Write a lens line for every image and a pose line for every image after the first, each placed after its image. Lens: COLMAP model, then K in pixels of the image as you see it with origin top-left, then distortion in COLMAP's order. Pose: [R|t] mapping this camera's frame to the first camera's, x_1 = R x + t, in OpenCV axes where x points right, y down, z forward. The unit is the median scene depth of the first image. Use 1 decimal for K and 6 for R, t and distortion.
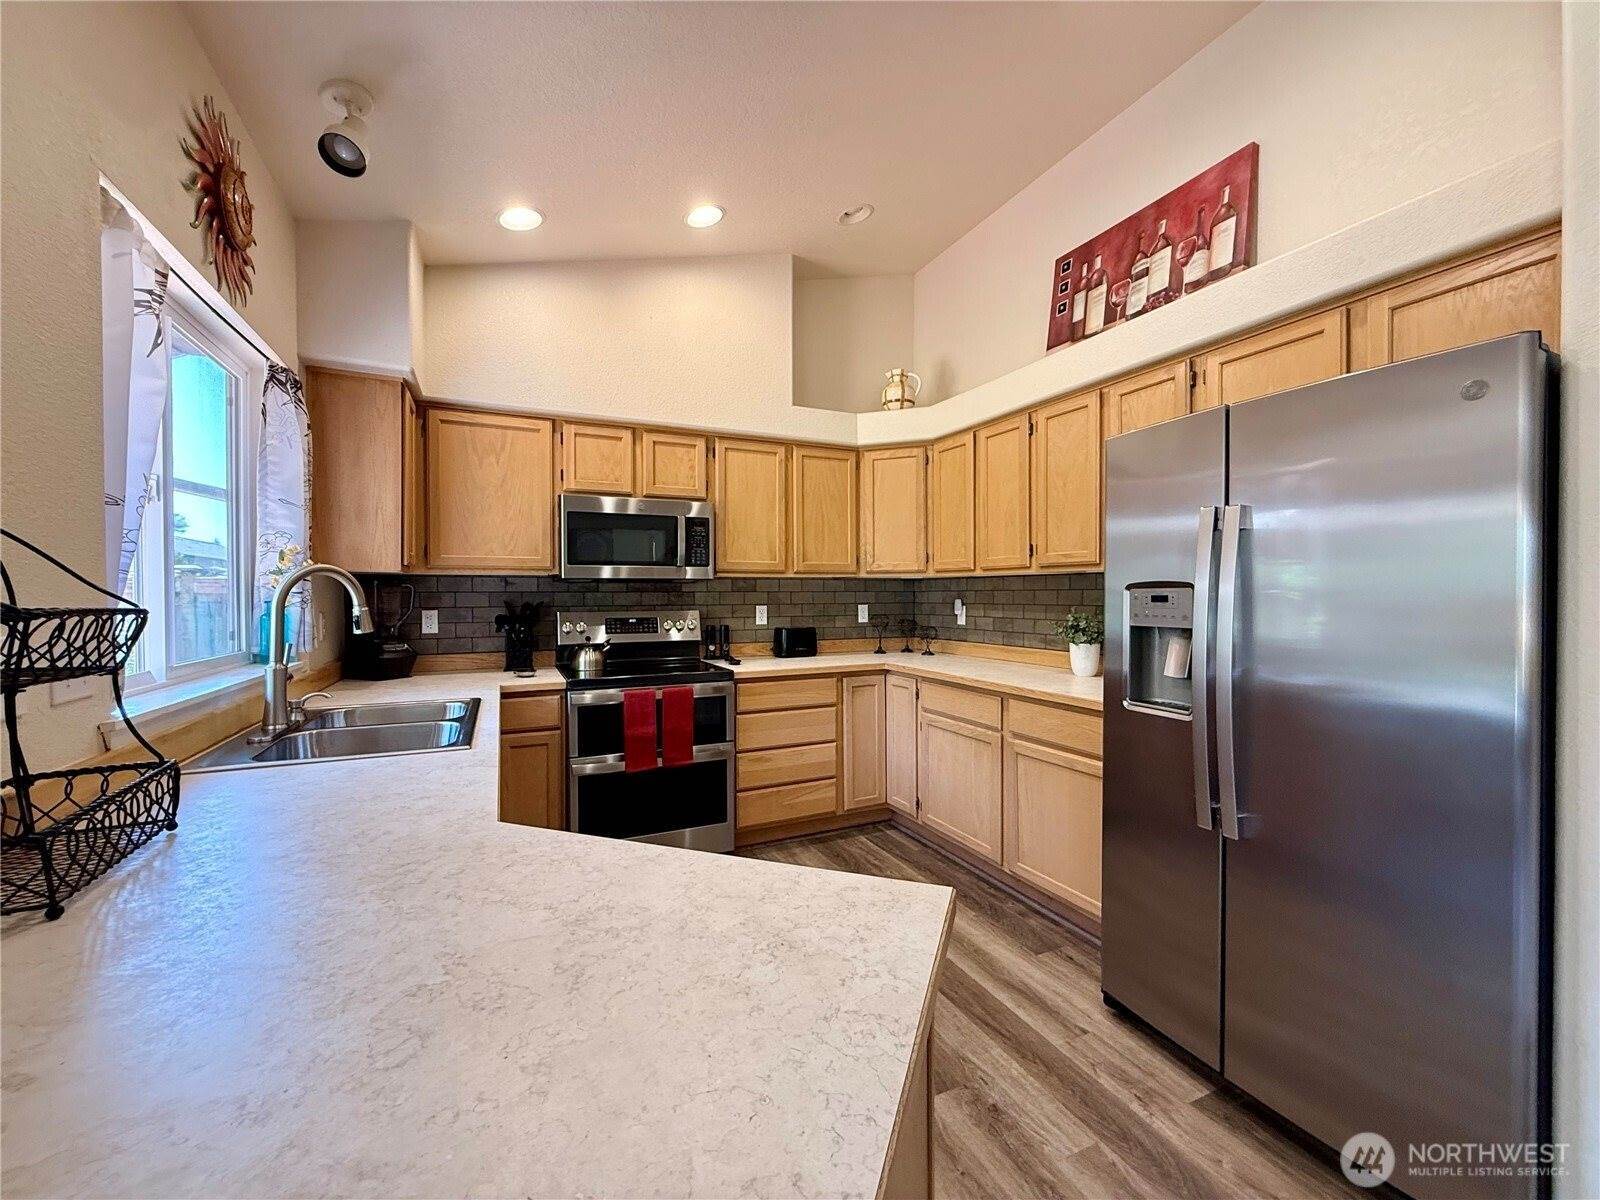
lens RADIAL K [[632.3, 0, 796.4], [0, 632.3, 599.4], [0, 0, 1]] dist [-0.001054, 0.000227]
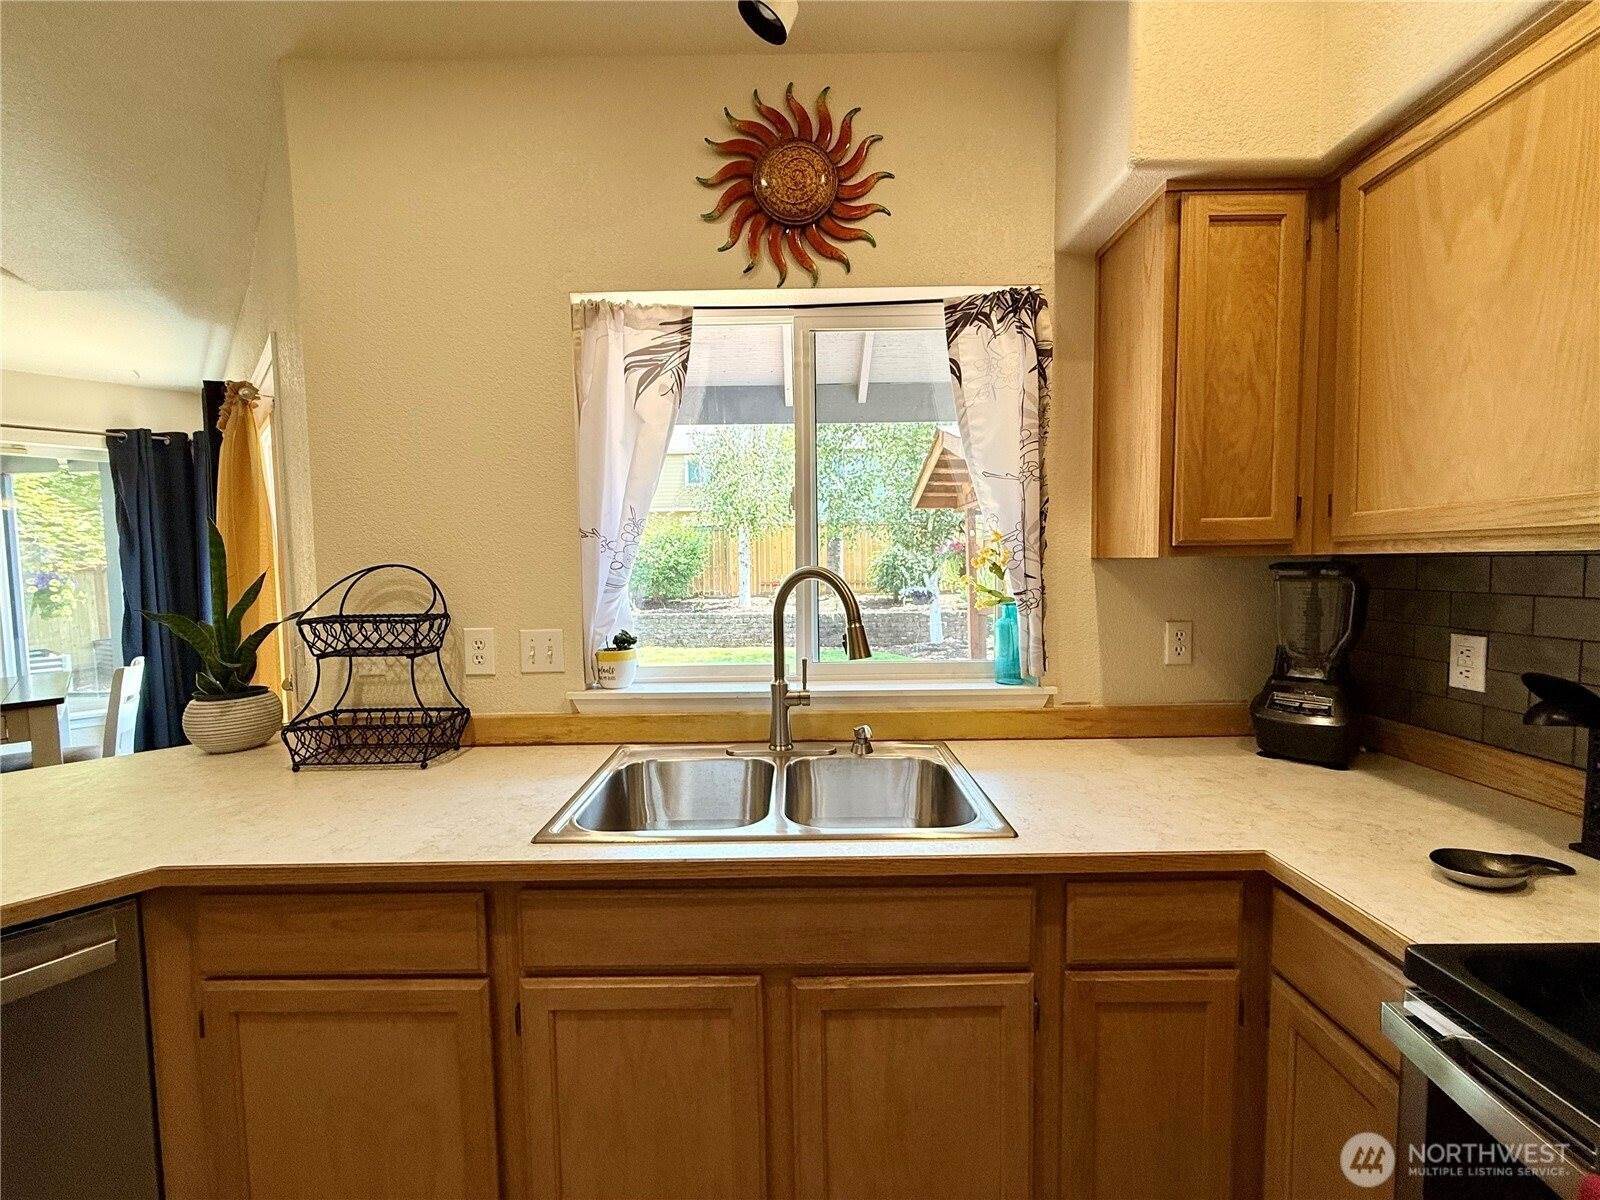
lens RADIAL K [[632.3, 0, 796.4], [0, 632.3, 599.4], [0, 0, 1]] dist [-0.001054, 0.000227]
pose [[-0.419975, 0.063890, -0.905284, -0.007445], [0.006253, 0.997699, 0.067511, -0.037103], [0.907514, 0.022692, -0.419408, 0.741697]]
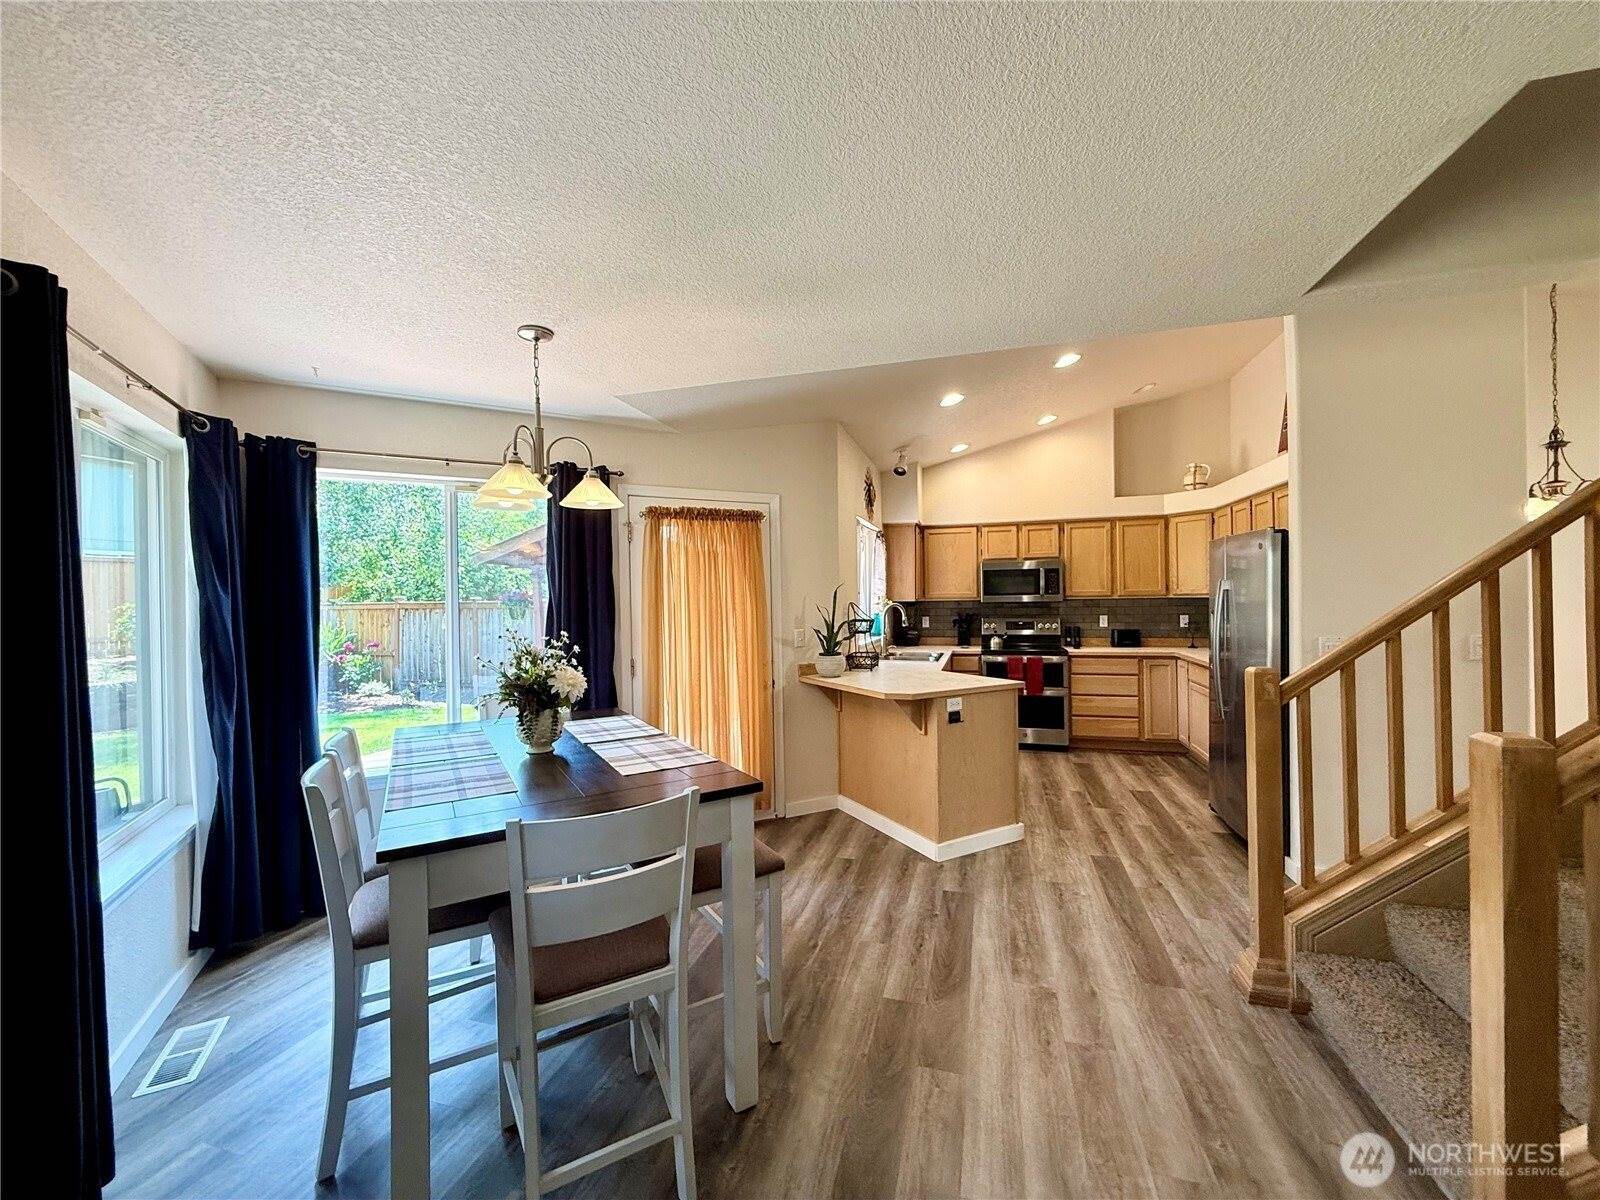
lens RADIAL K [[632.3, 0, 796.4], [0, 632.3, 599.4], [0, 0, 1]] dist [-0.001054, 0.000227]
pose [[0.751519, -0.004755, -0.659694, 0.510493], [0.007358, 0.999972, 0.001174, -0.046528], [0.659670, -0.005737, 0.751533, -0.907379]]
